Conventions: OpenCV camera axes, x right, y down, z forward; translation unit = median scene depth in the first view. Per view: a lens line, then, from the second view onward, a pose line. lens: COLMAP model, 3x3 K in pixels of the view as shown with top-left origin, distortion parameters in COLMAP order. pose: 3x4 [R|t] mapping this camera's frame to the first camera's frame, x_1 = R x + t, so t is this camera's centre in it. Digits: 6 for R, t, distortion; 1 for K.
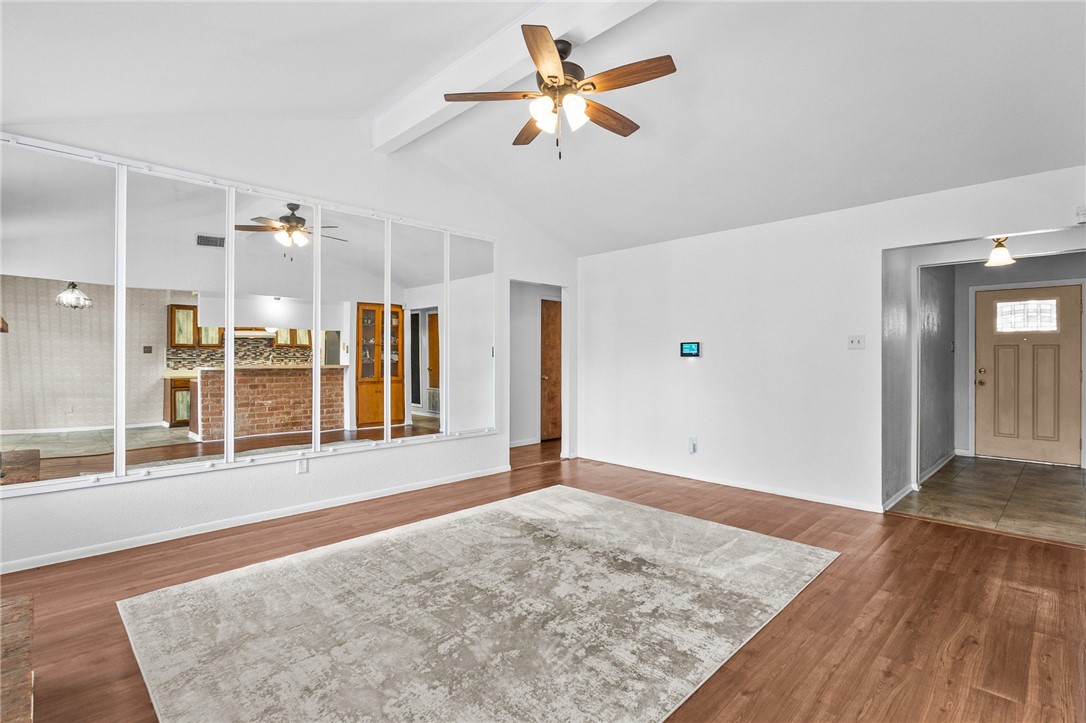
lens RADIAL K [[516.0, 0, 535.4], [0, 516.0, 354.6], [0, 0, 1]] dist [-0.003150, -0.001038]
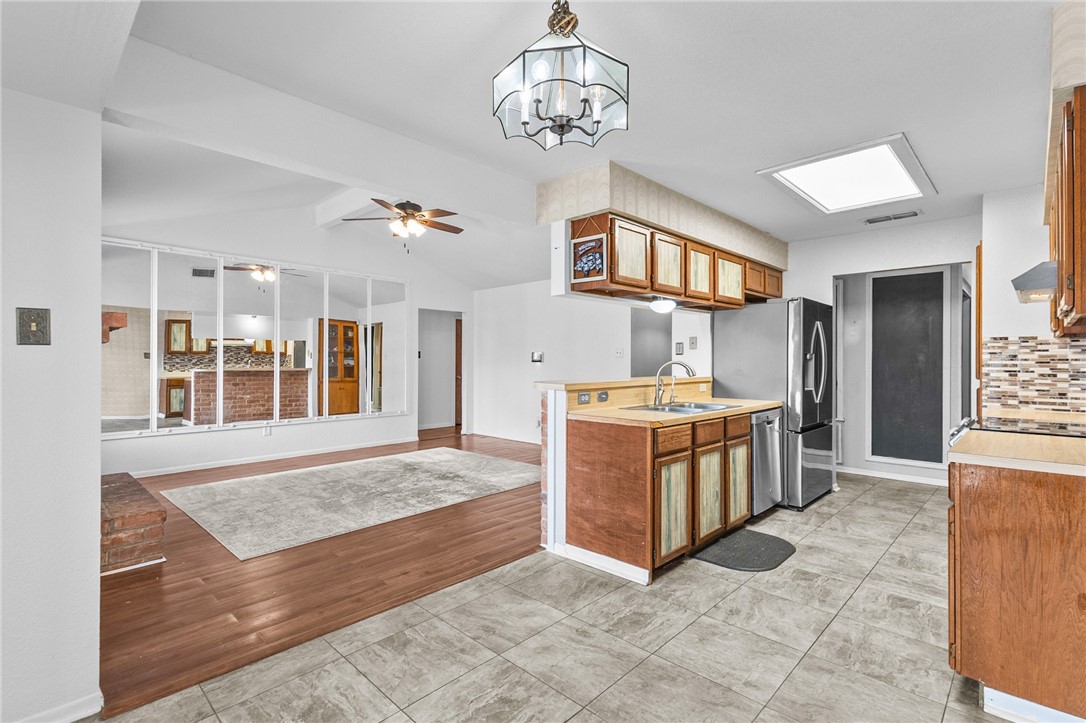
lens RADIAL K [[506.0, 0, 537.9], [0, 506.0, 358.6], [0, 0, 1]] dist [0.014319, -0.001305]
pose [[0.999360, 0.002257, 0.035698, 0.215068], [-0.002184, 0.999995, -0.002086, -0.002619], [-0.035703, 0.002007, 0.999360, -0.392601]]
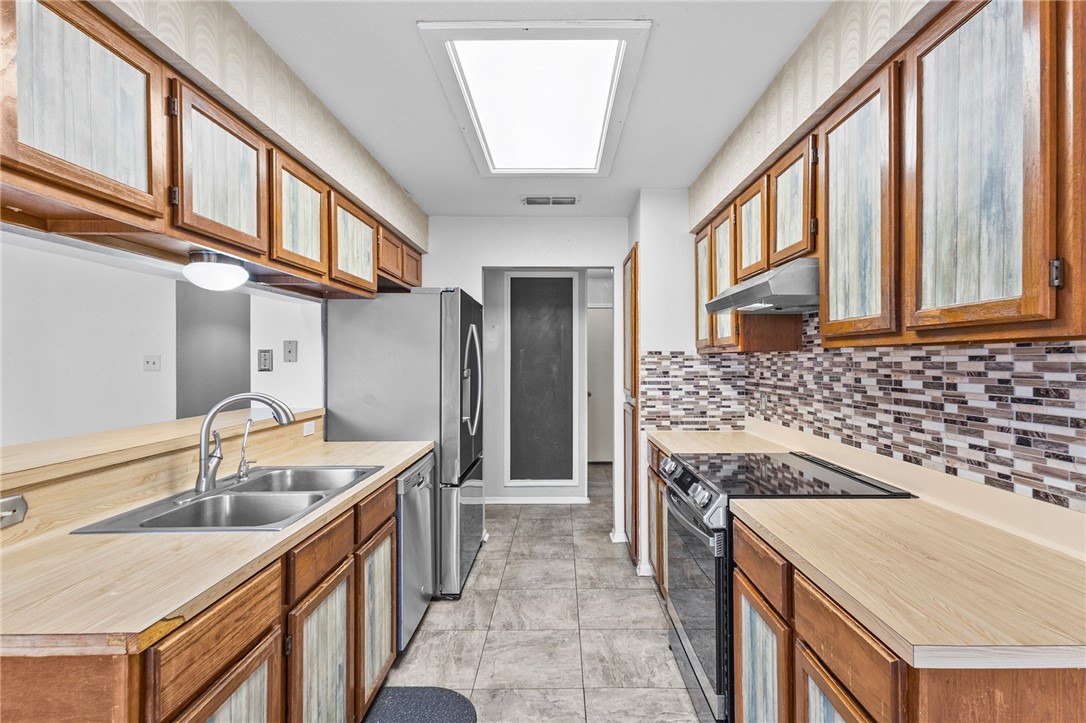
lens RADIAL K [[506.0, 0, 551.7], [0, 506.0, 361.7], [0, 0, 1]] dist [0.014319, -0.001305]
pose [[0.695408, -0.003509, 0.718607, 0.316584], [-0.000755, 0.999984, 0.005614, -0.021924], [-0.718615, -0.004446, 0.695394, -0.109409]]
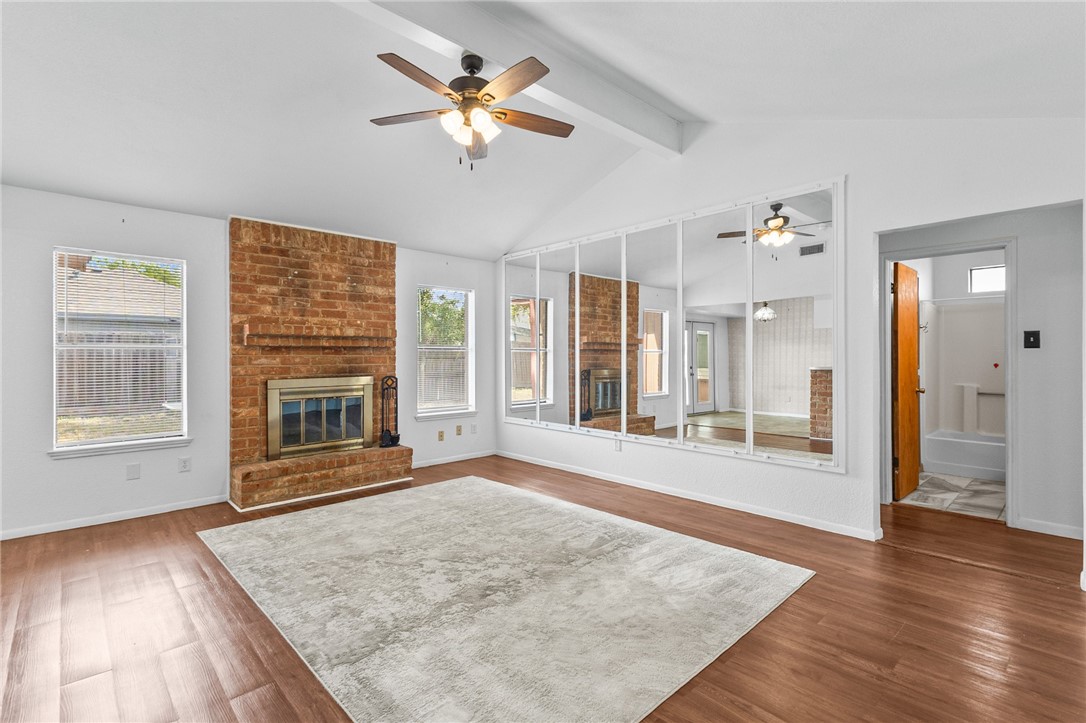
lens RADIAL K [[506.0, 0, 545.1], [0, 506.0, 354.8], [0, 0, 1]] dist [0.014319, -0.001305]
pose [[-0.015770, -0.007183, -0.999850, 0.522950], [0.006027, 0.999955, -0.007279, 0.003261], [0.999857, -0.006141, -0.015726, 0.567074]]
